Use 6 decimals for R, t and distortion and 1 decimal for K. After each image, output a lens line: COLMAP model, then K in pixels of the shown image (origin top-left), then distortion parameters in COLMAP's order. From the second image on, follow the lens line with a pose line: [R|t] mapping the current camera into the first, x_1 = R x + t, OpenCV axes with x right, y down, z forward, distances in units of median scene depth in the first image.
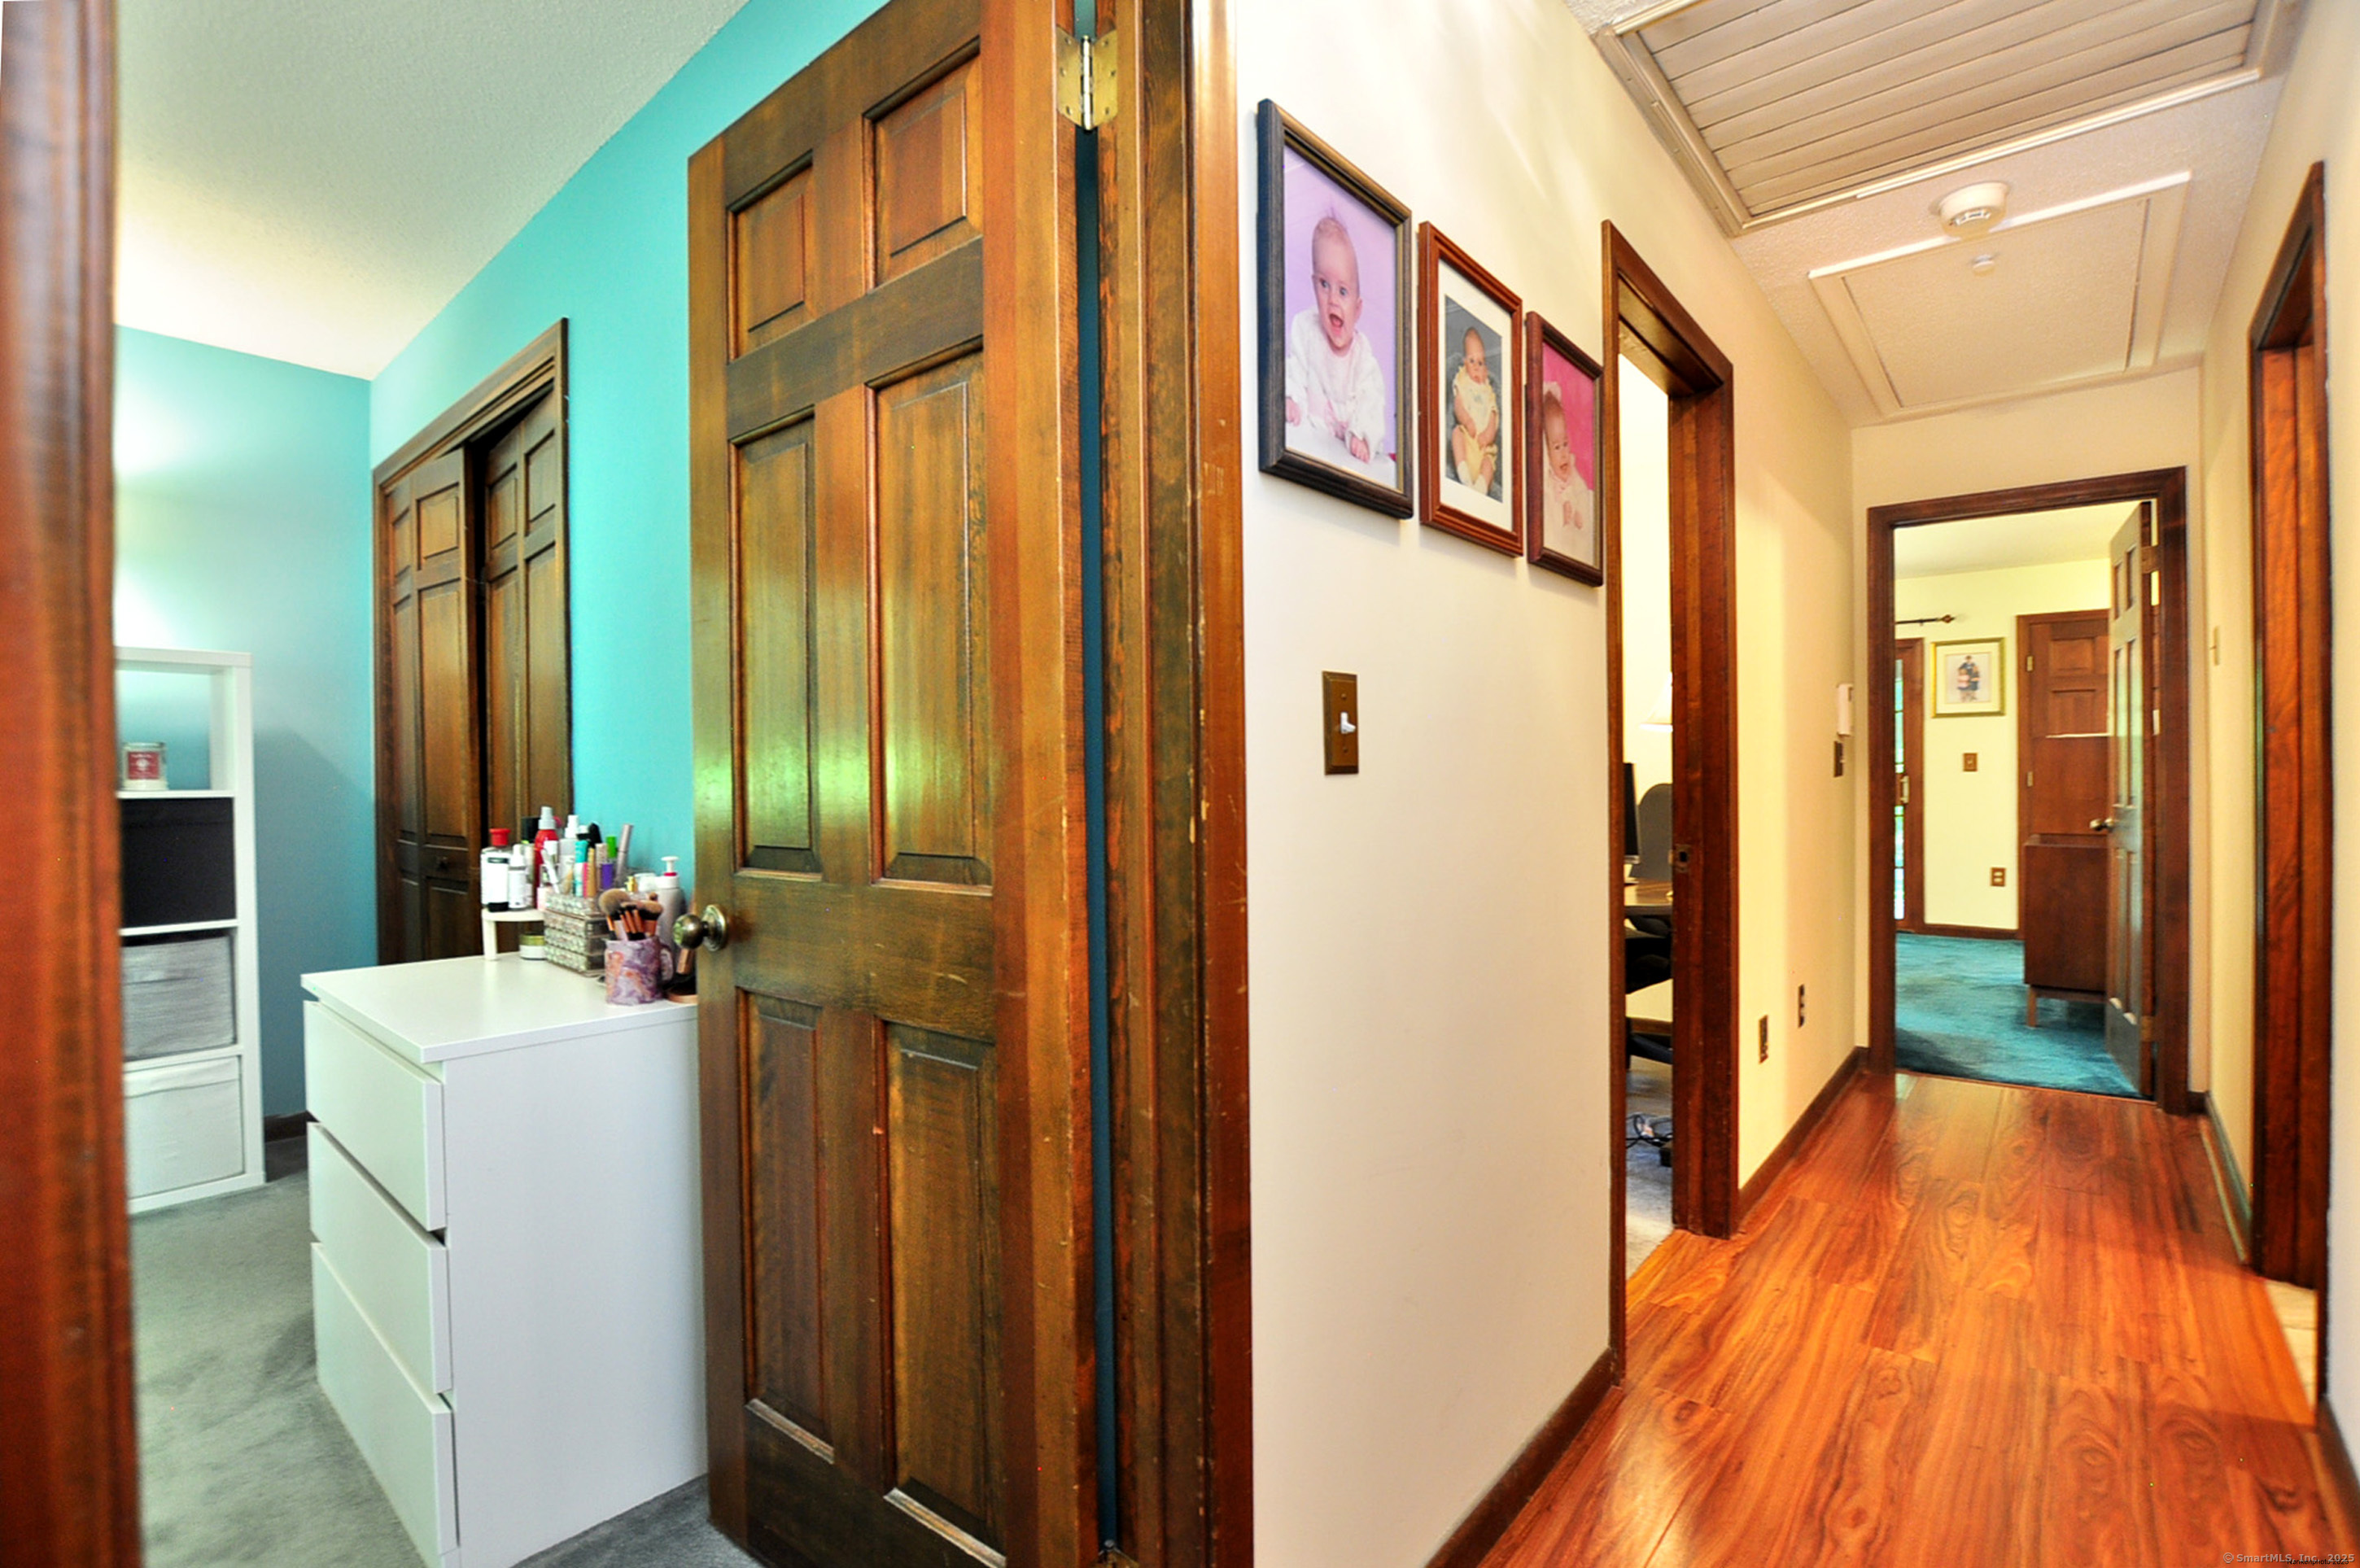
lens RADIAL K [[1037.9, 0, 1174.9], [0, 1037.9, 789.1], [0, 0, 1]] dist [-0.031357, 0.004577]
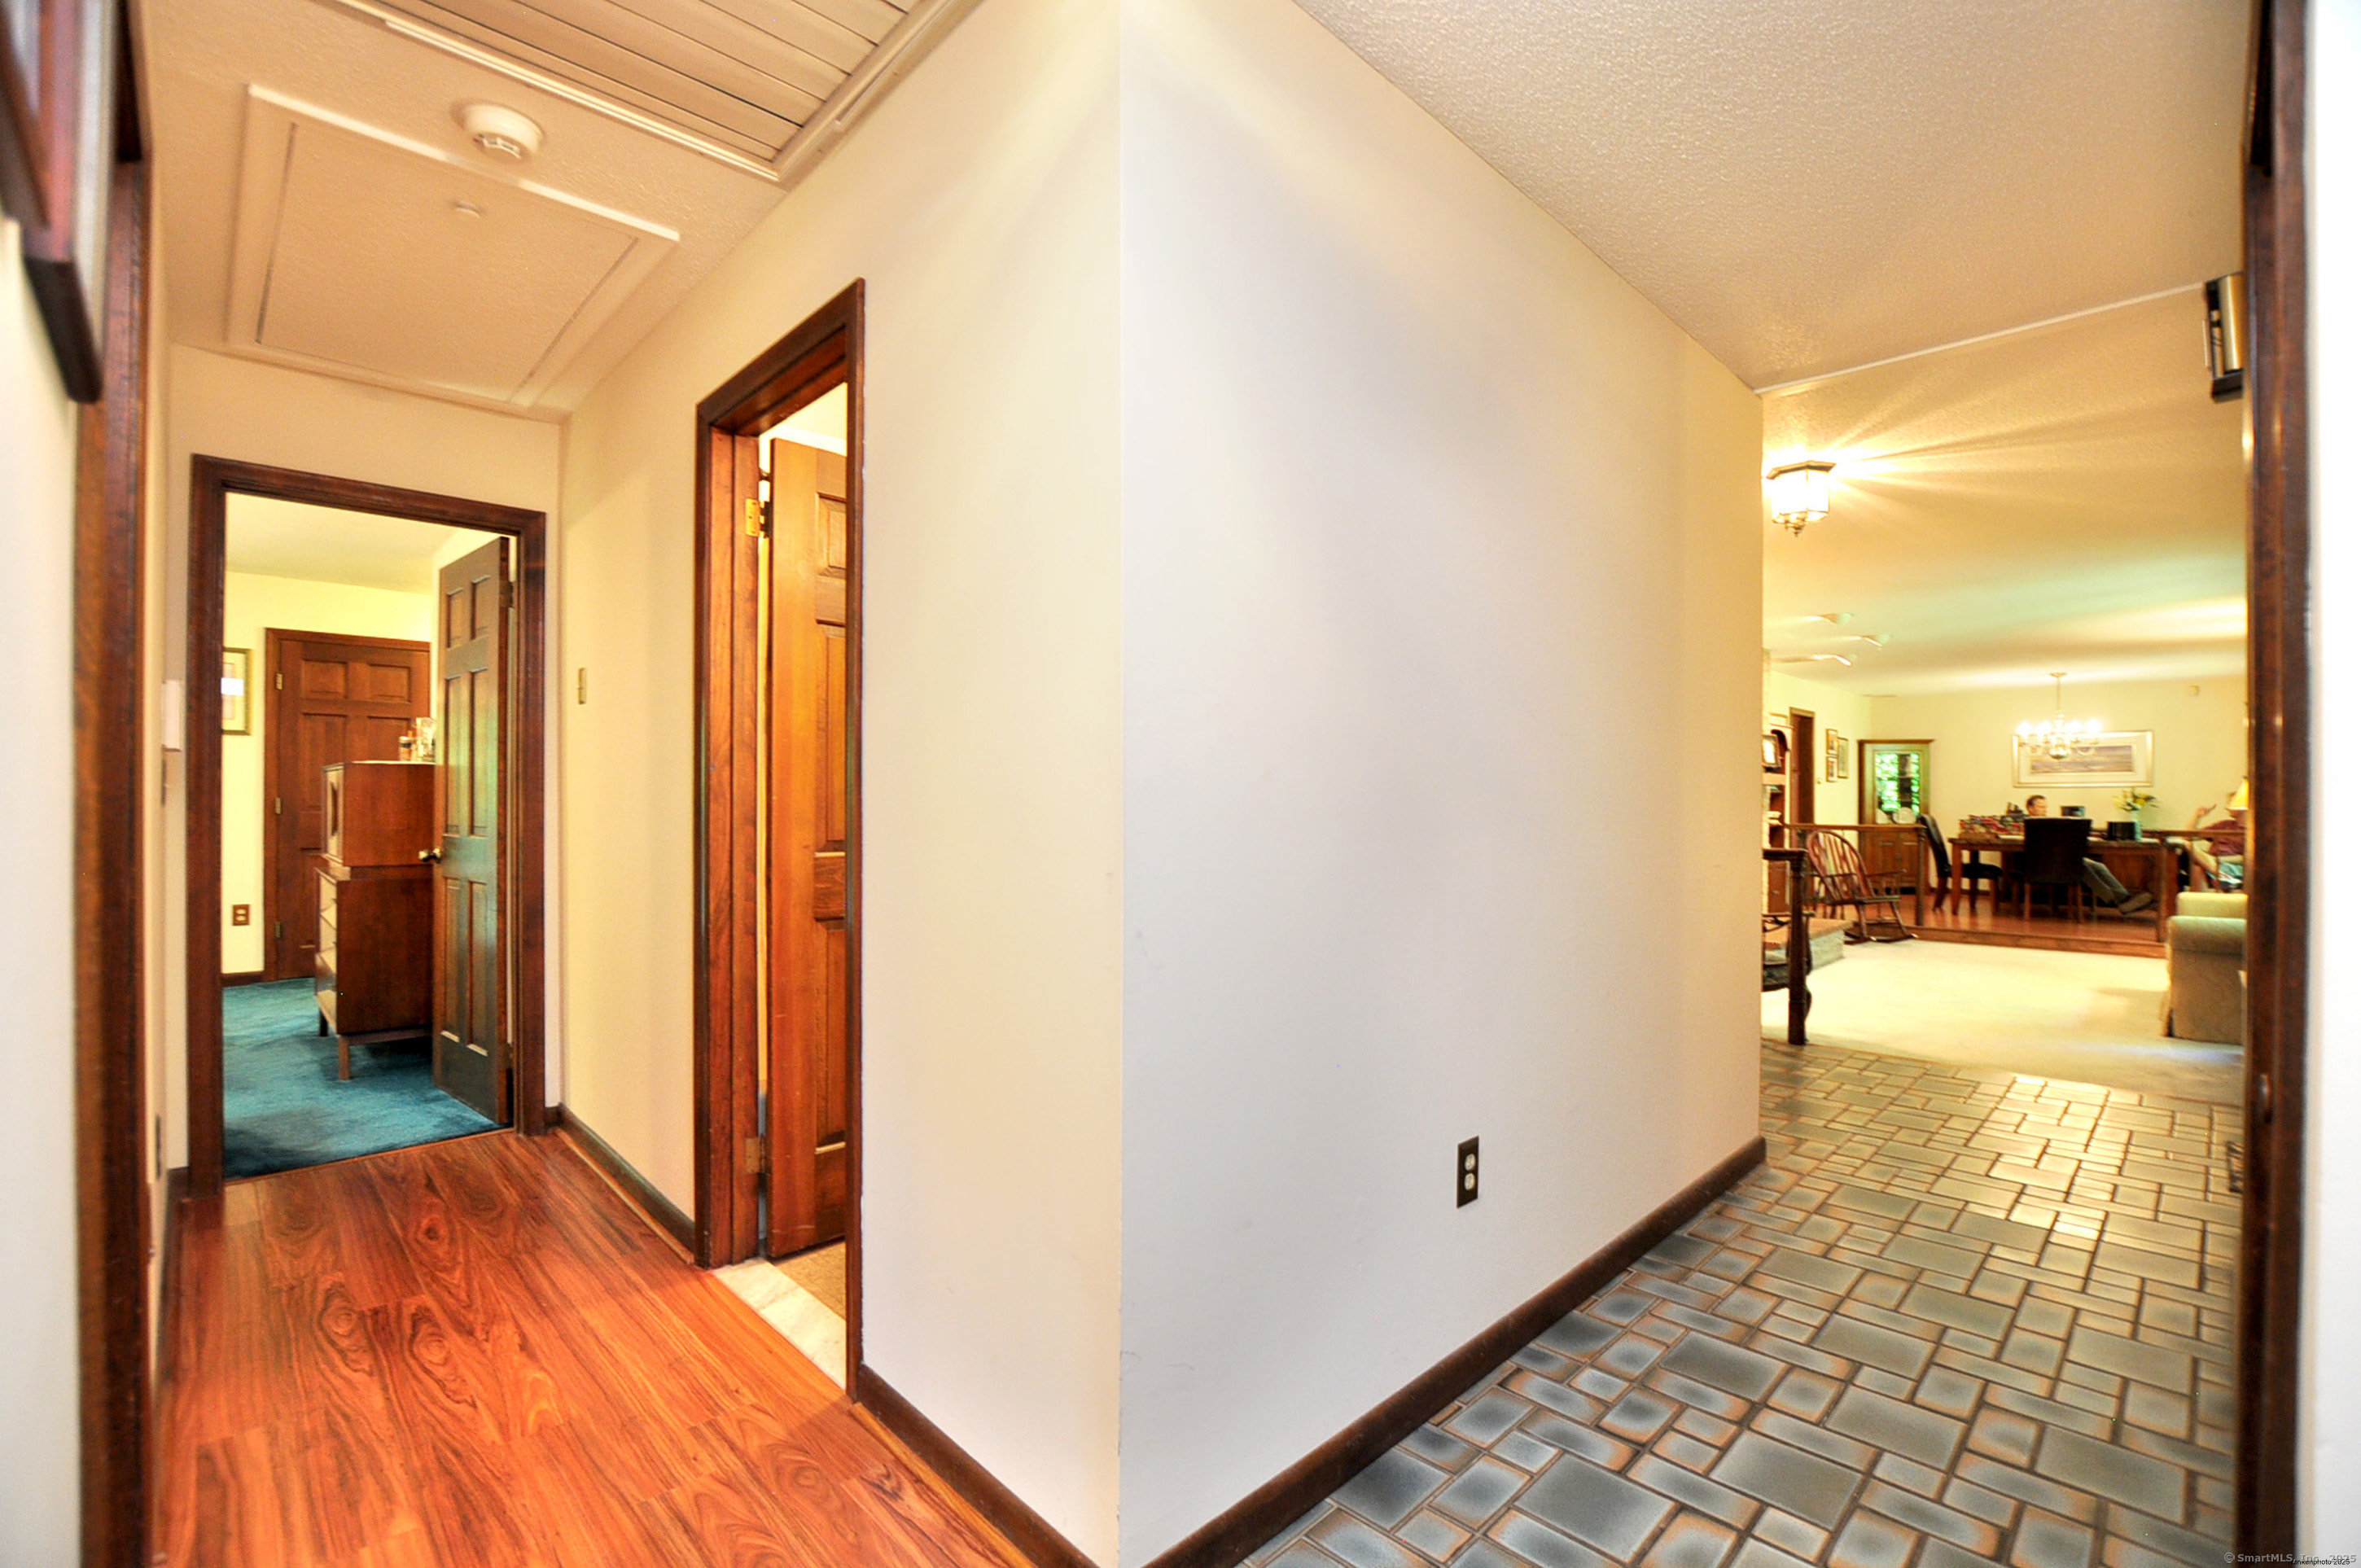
lens RADIAL K [[1038.4, 0, 1196.8], [0, 1038.4, 784.8], [0, 0, 1]] dist [-0.031357, 0.004577]
pose [[0.099627, 0.025208, 0.994706, 0.009846], [0.003827, 0.999662, -0.025717, -0.005206], [-0.995018, 0.006368, 0.099497, 0.198411]]
